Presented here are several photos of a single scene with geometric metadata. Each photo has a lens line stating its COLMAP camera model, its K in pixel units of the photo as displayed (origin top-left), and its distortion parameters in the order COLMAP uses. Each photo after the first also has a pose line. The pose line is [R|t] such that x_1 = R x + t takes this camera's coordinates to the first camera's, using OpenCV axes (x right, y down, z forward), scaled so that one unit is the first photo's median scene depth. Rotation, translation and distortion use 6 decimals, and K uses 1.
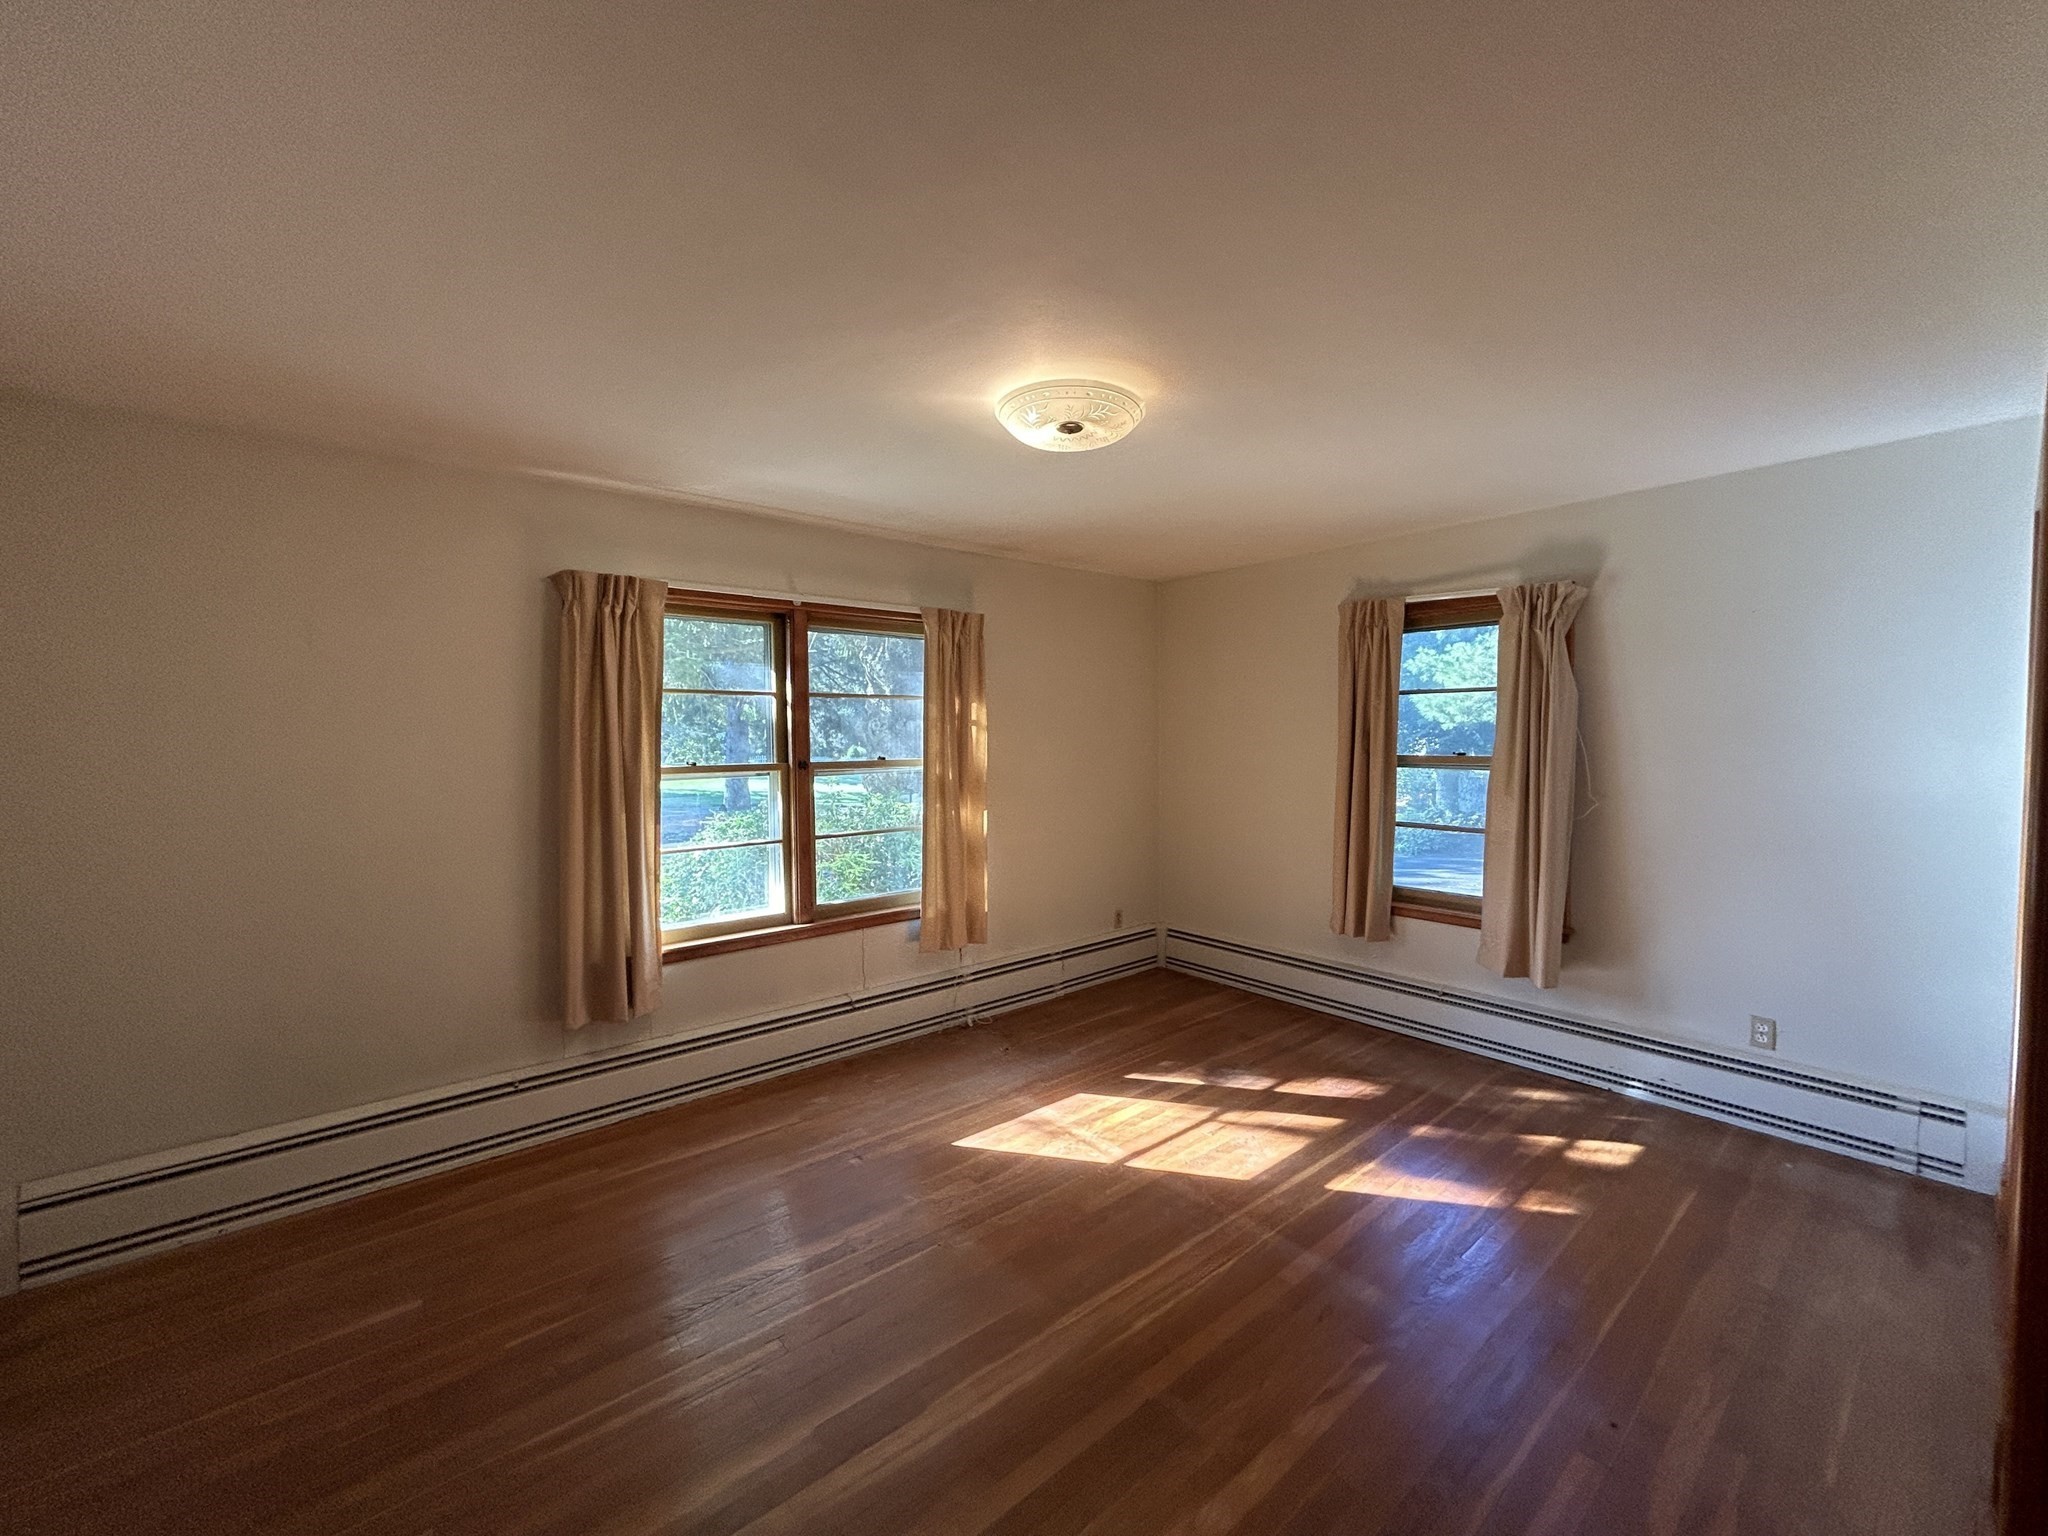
lens RADIAL K [[826.9, 0, 1023.8], [0, 826.9, 772.9], [0, 0, 1]] dist [0.000412, 0.000588]
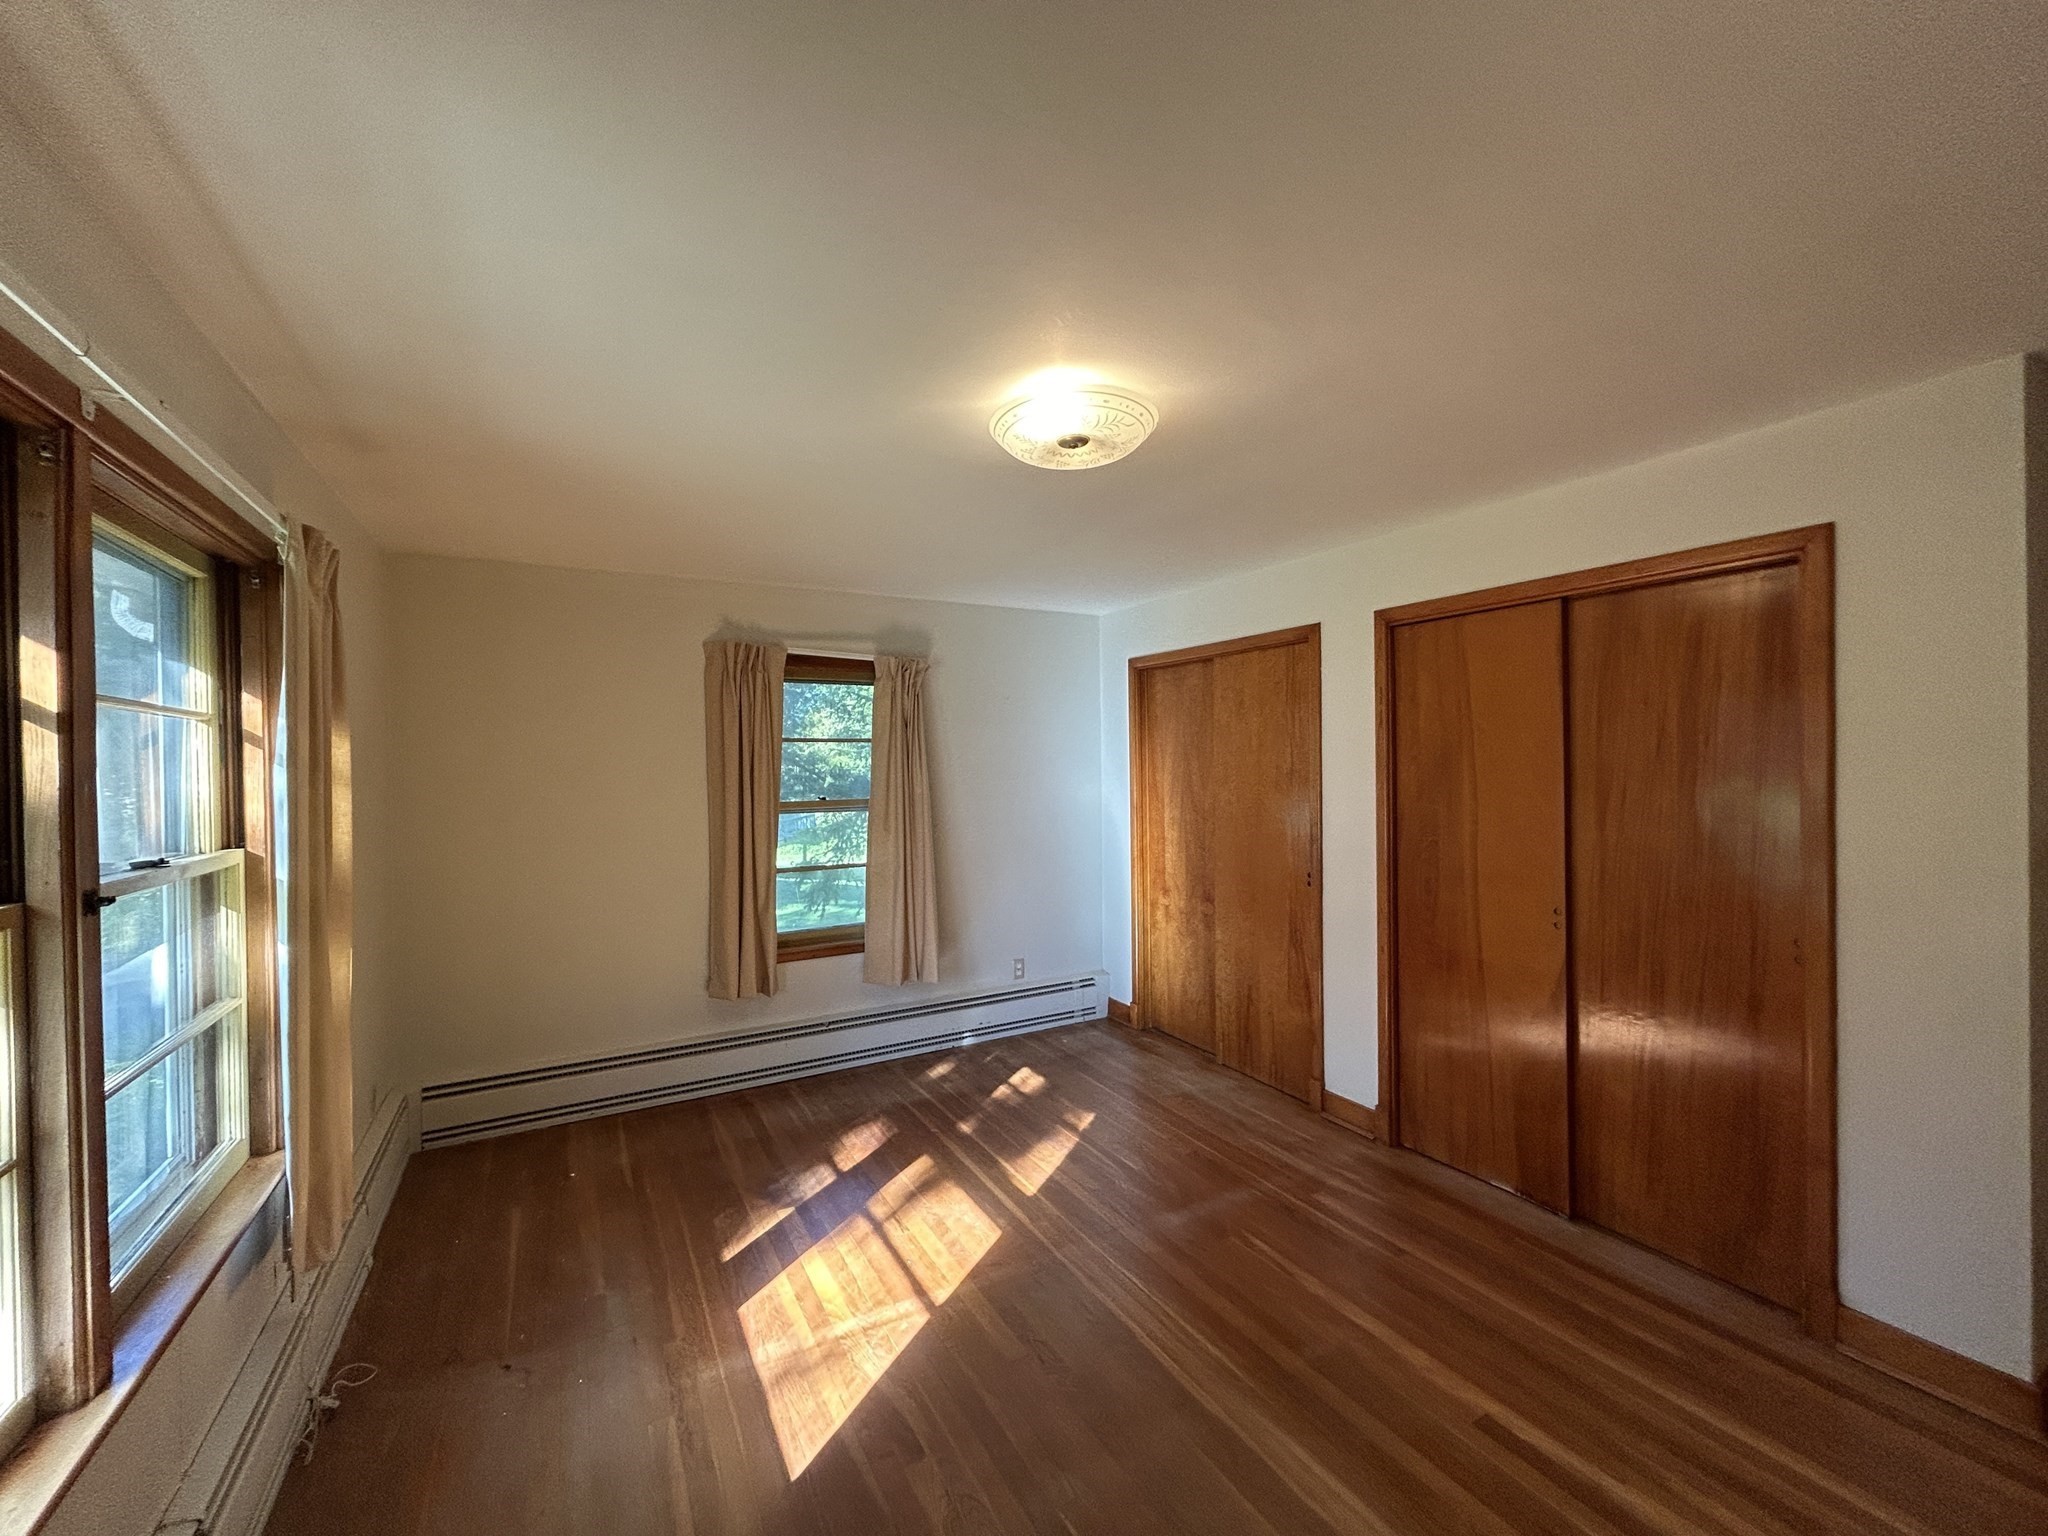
lens RADIAL K [[826.9, 0, 1020.8], [0, 826.9, 769.5], [0, 0, 1]] dist [0.000412, 0.000588]
pose [[0.185355, -0.000700, 0.982671, -0.562835], [0.059974, 0.998144, -0.010601, -0.038480], [-0.980840, 0.060899, 0.185053, 0.615355]]
